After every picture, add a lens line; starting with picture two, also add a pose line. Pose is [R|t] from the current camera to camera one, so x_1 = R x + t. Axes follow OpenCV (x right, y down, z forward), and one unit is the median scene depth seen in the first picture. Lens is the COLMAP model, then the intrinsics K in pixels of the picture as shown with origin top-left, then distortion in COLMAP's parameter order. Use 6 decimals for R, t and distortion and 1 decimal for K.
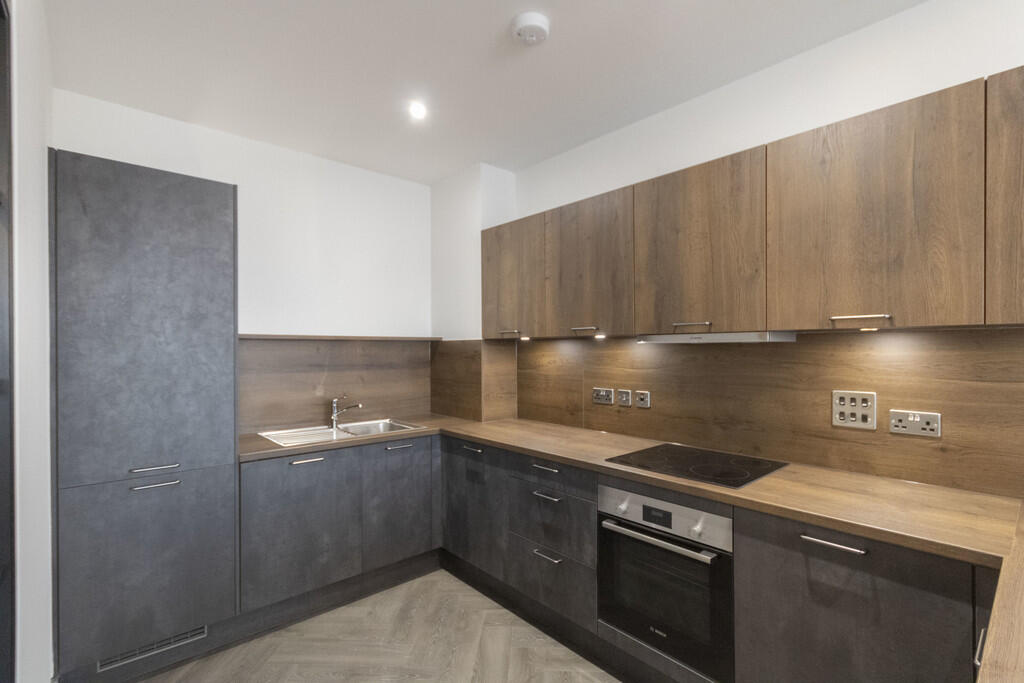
lens RADIAL K [[475.9, 0, 516.6], [0, 475.9, 347.7], [0, 0, 1]] dist [0.027369, -0.000045]
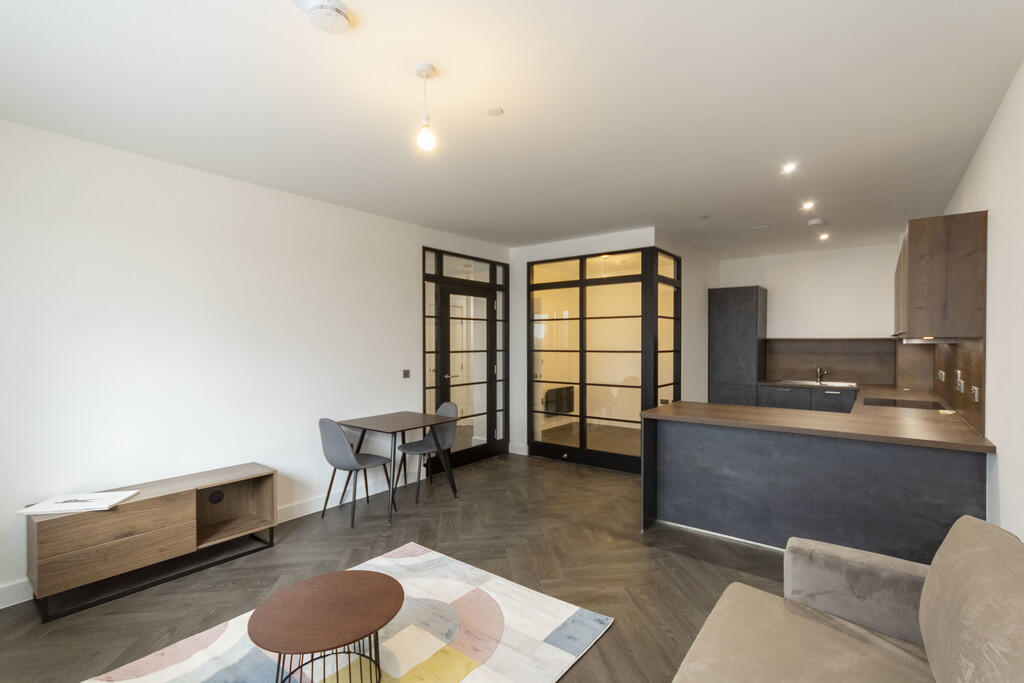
lens RADIAL K [[475.9, 0, 516.6], [0, 475.9, 347.7], [0, 0, 1]] dist [0.027369, -0.000045]
pose [[0.187908, 0.013778, -0.982090, 1.406151], [0.000464, 0.999900, 0.014116, -0.012956], [0.982187, -0.003108, 0.187882, -0.661488]]
